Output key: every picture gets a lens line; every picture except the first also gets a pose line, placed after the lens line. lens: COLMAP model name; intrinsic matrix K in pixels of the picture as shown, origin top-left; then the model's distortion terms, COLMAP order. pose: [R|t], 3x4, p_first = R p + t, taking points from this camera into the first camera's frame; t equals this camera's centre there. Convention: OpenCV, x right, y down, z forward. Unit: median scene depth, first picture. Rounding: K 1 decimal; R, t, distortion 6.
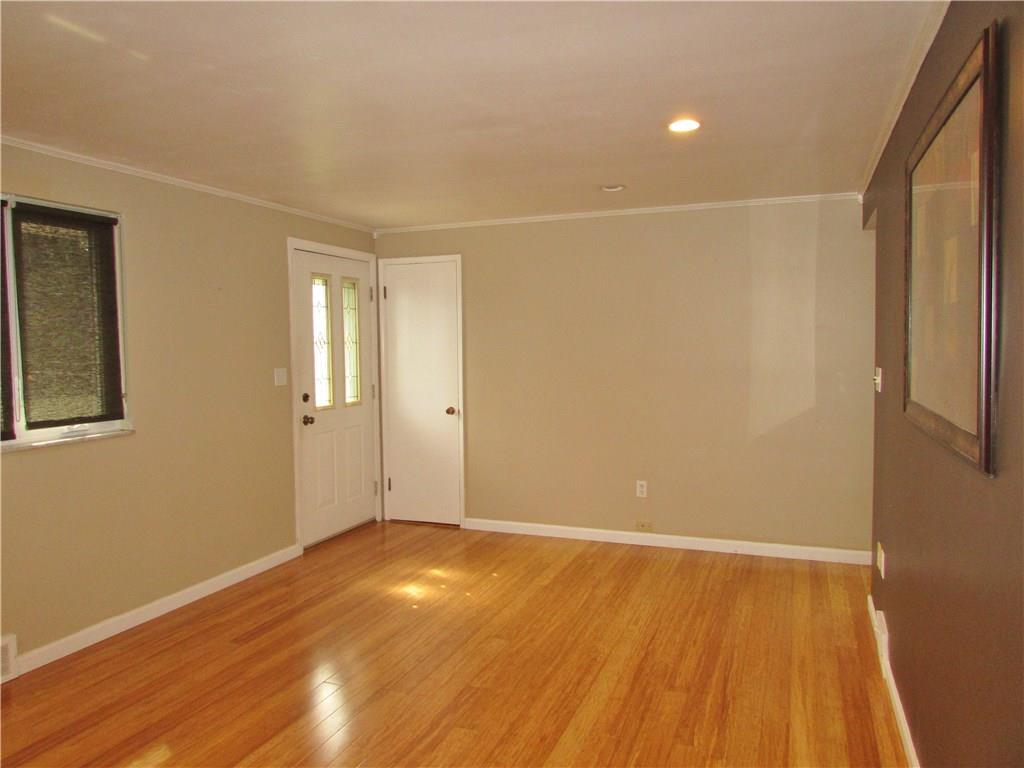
lens RADIAL K [[718.5, 0, 506.6], [0, 718.5, 382.2], [0, 0, 1]] dist [-0.046718, 0.027851]
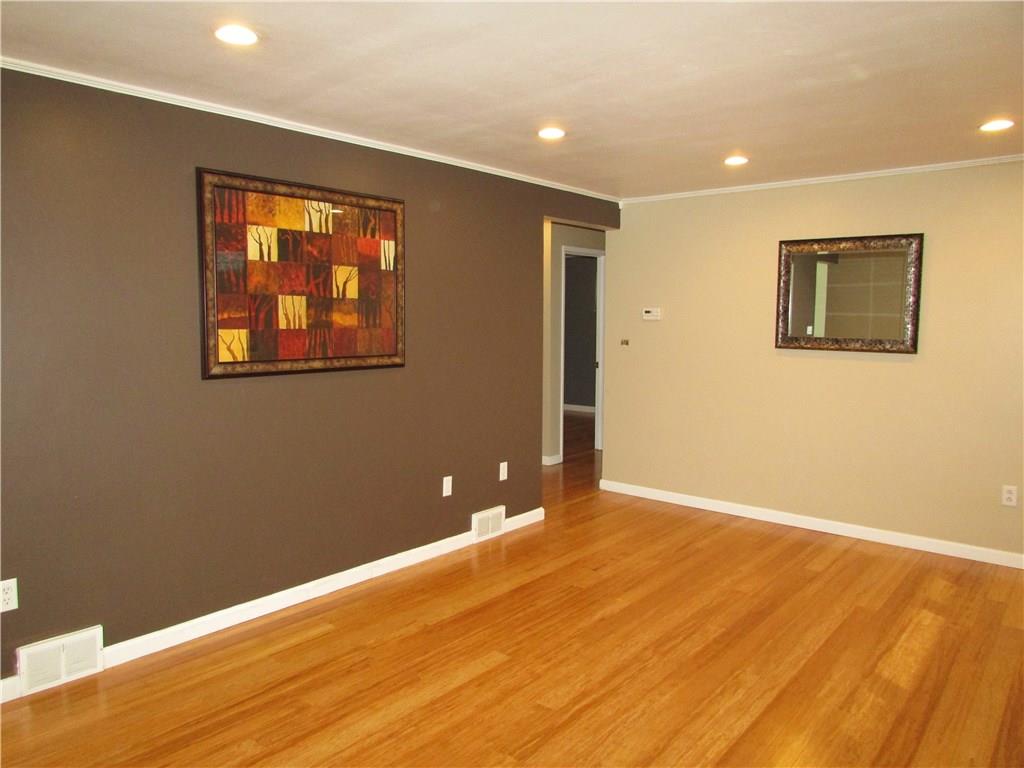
lens RADIAL K [[718.5, 0, 515.6], [0, 718.5, 382.5], [0, 0, 1]] dist [-0.046718, 0.027851]
pose [[-0.951369, -0.023281, 0.307173, -0.298024], [0.022377, 0.989283, 0.144284, -0.096758], [-0.307240, 0.144141, -0.940652, 1.805369]]
